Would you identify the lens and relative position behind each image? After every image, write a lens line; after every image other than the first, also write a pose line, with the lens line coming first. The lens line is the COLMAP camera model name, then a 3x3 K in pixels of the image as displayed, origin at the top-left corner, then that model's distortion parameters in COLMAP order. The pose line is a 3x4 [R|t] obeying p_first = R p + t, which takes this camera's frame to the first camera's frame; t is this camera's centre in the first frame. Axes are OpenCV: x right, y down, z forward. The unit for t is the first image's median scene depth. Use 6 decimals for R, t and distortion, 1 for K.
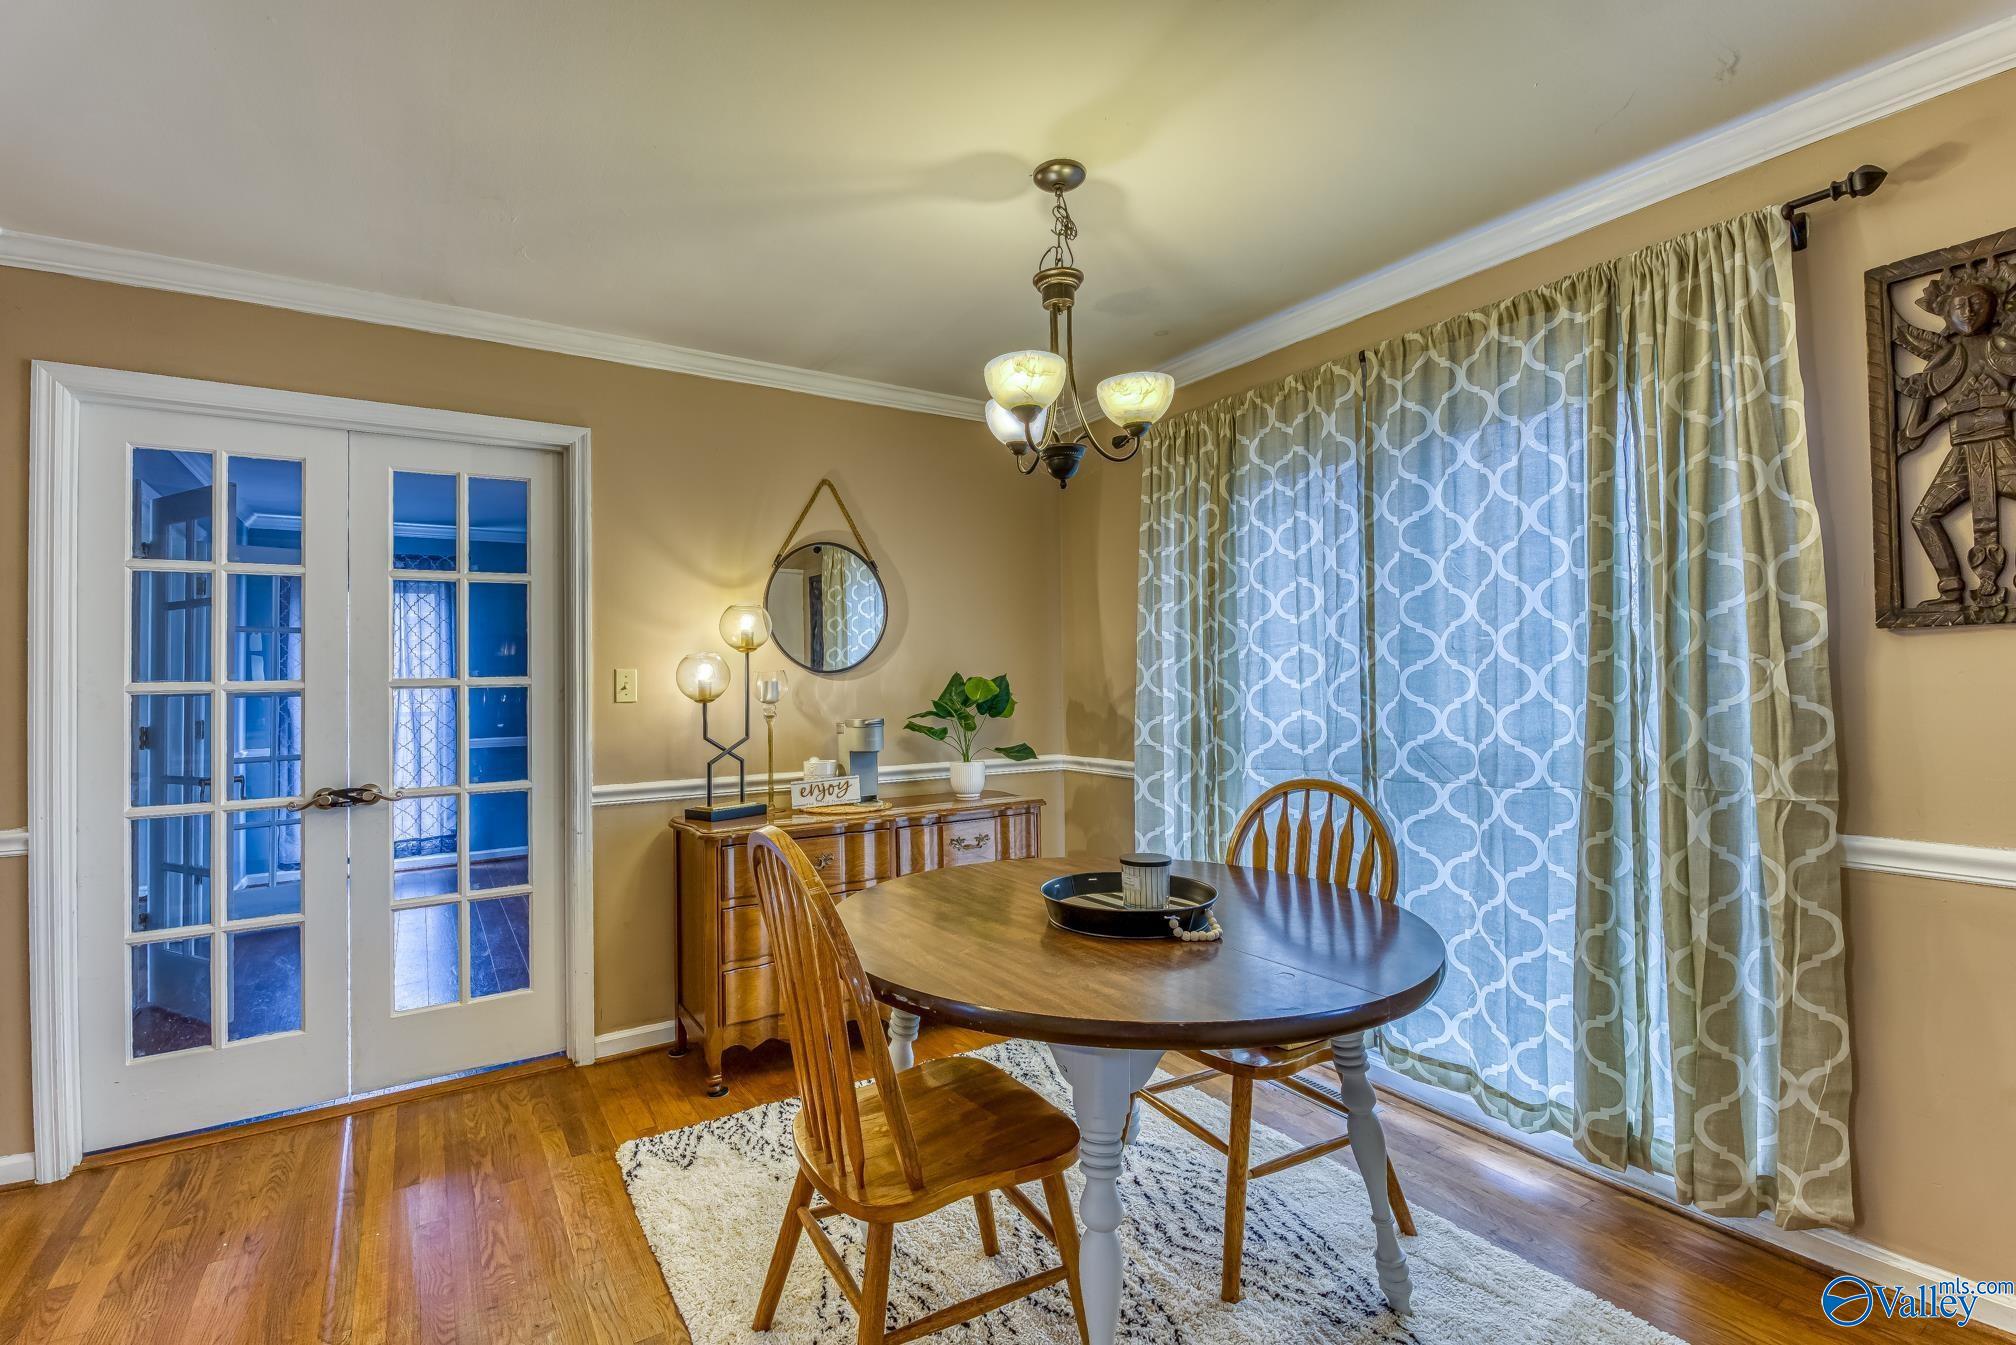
lens RADIAL K [[919.4, 0, 998.6], [0, 919.4, 662.8], [0, 0, 1]] dist [-0.008861, -0.004567]
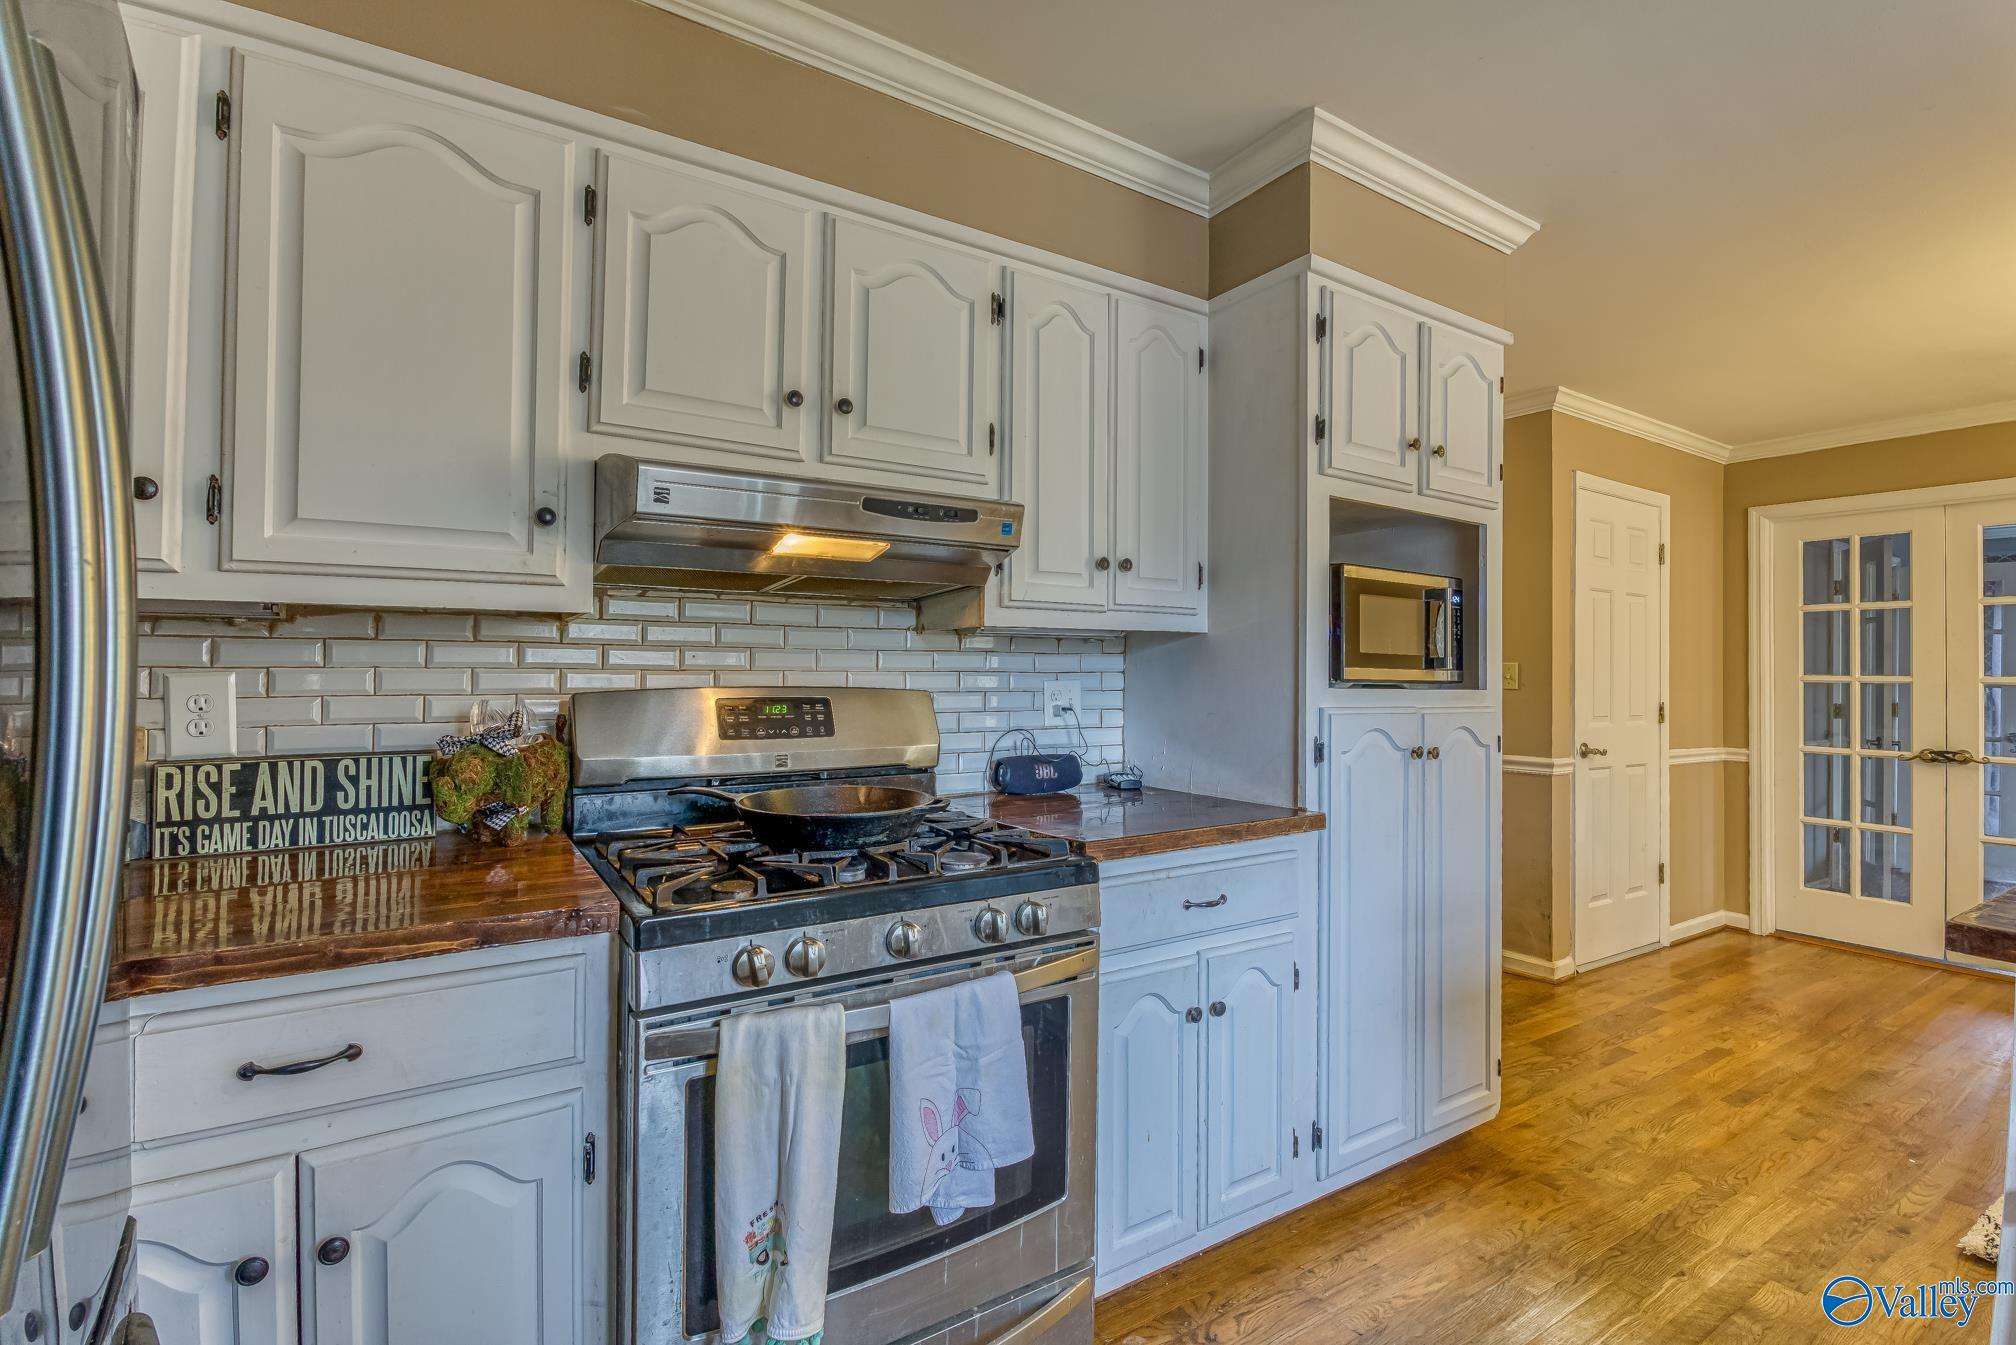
lens RADIAL K [[919.4, 0, 951.7], [0, 919.4, 641.2], [0, 0, 1]] dist [-0.008861, -0.004567]
pose [[-0.019464, -0.010318, -0.999757, 0.795718], [0.004126, 0.999937, -0.010400, -0.031452], [0.999802, -0.004327, -0.019420, -0.586060]]
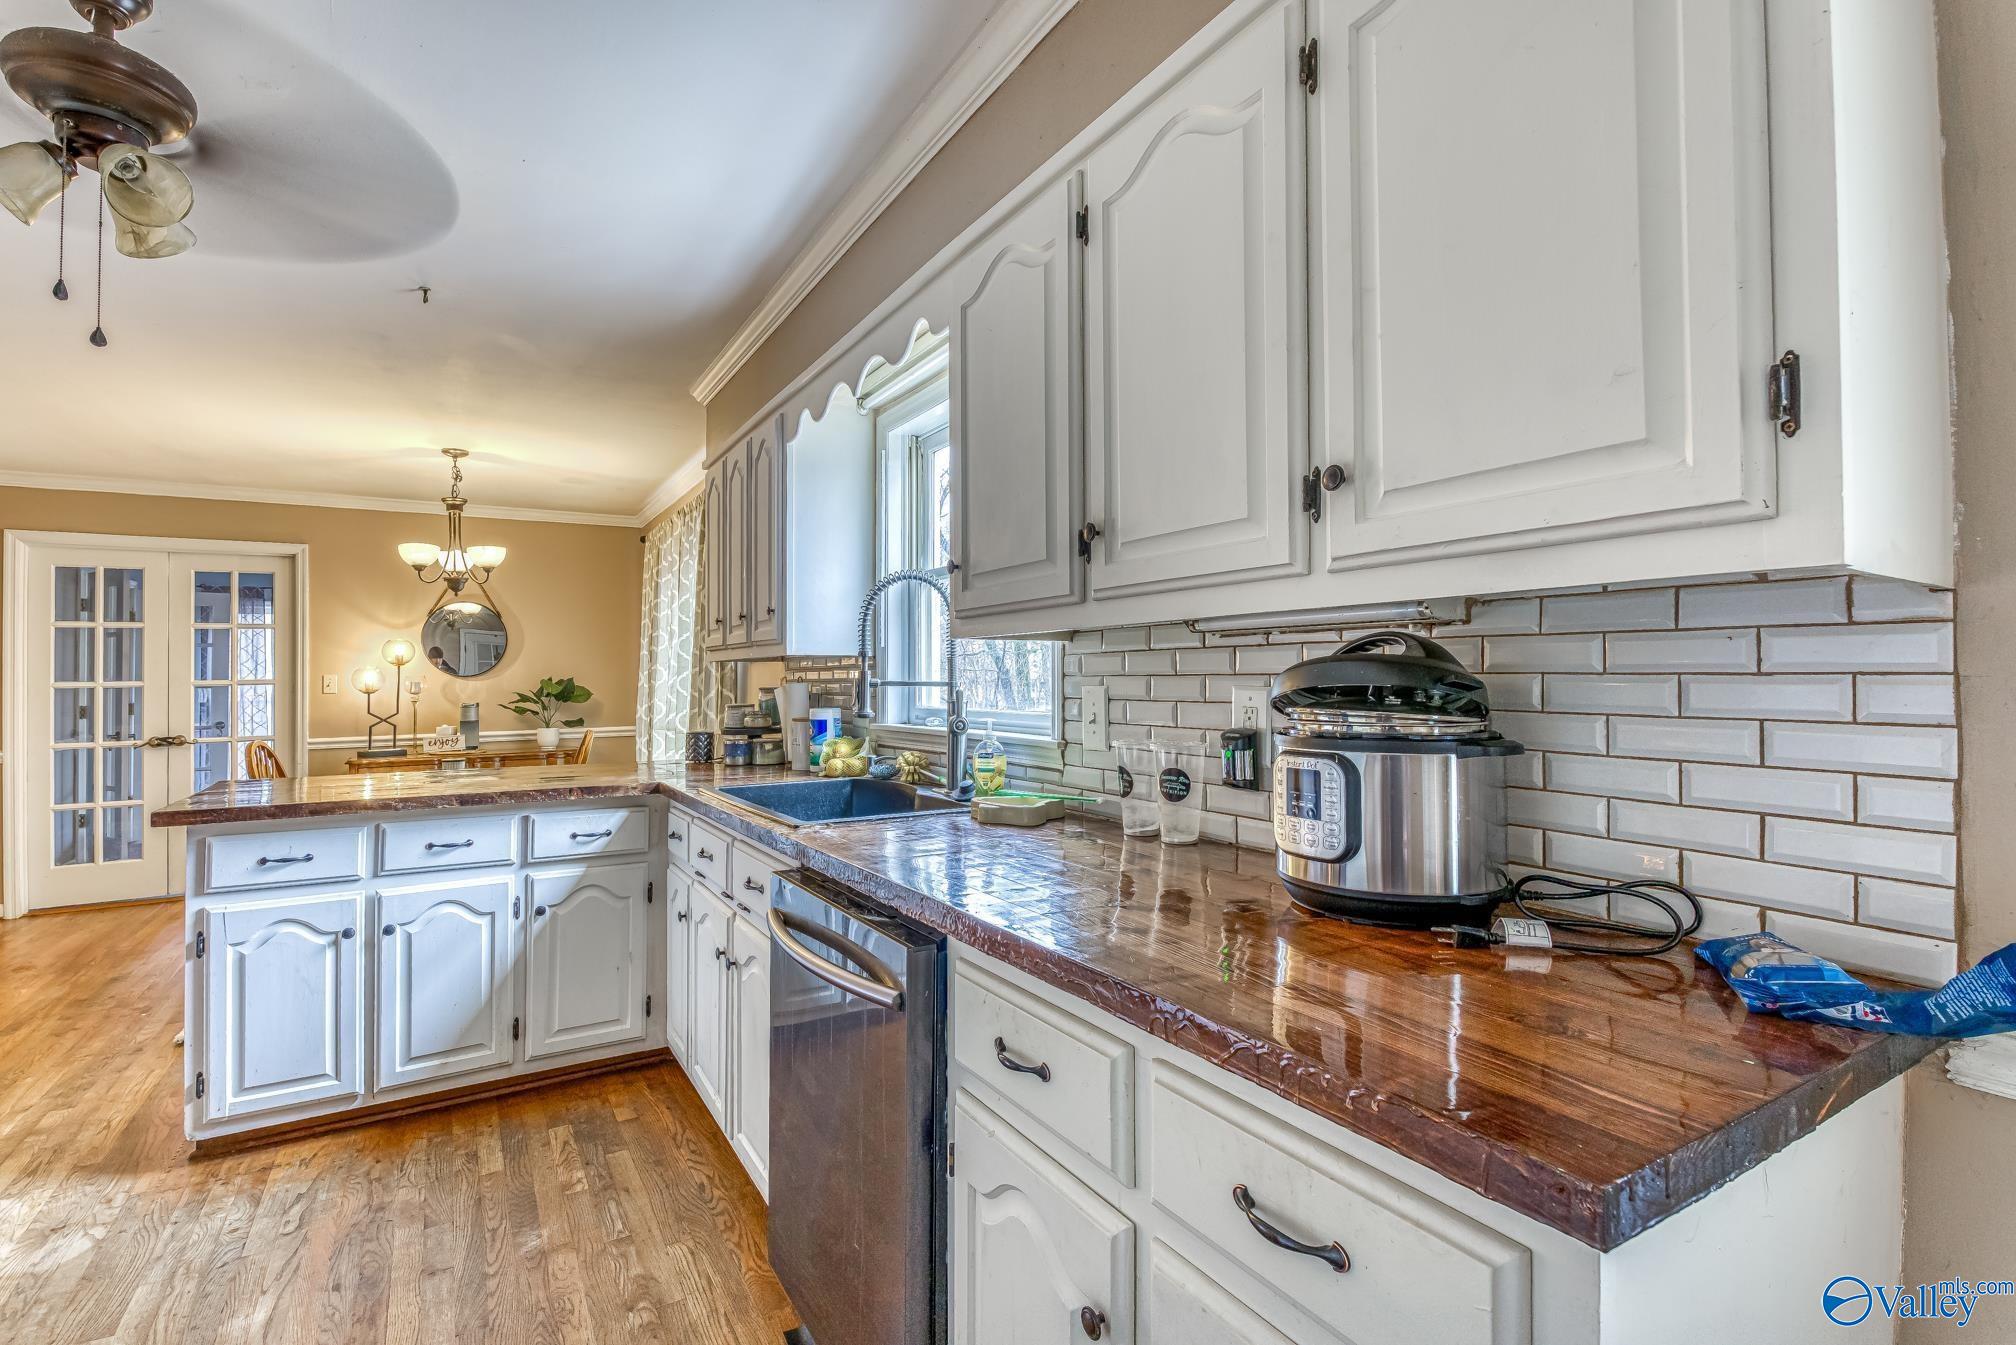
lens RADIAL K [[919.4, 0, 1015.1], [0, 919.4, 657.5], [0, 0, 1]] dist [-0.008861, -0.004567]
pose [[0.999900, 0.002136, -0.013993, 1.151257], [-0.002092, 0.999993, 0.003145, -0.042624], [0.014000, -0.003116, 0.999897, -0.935886]]
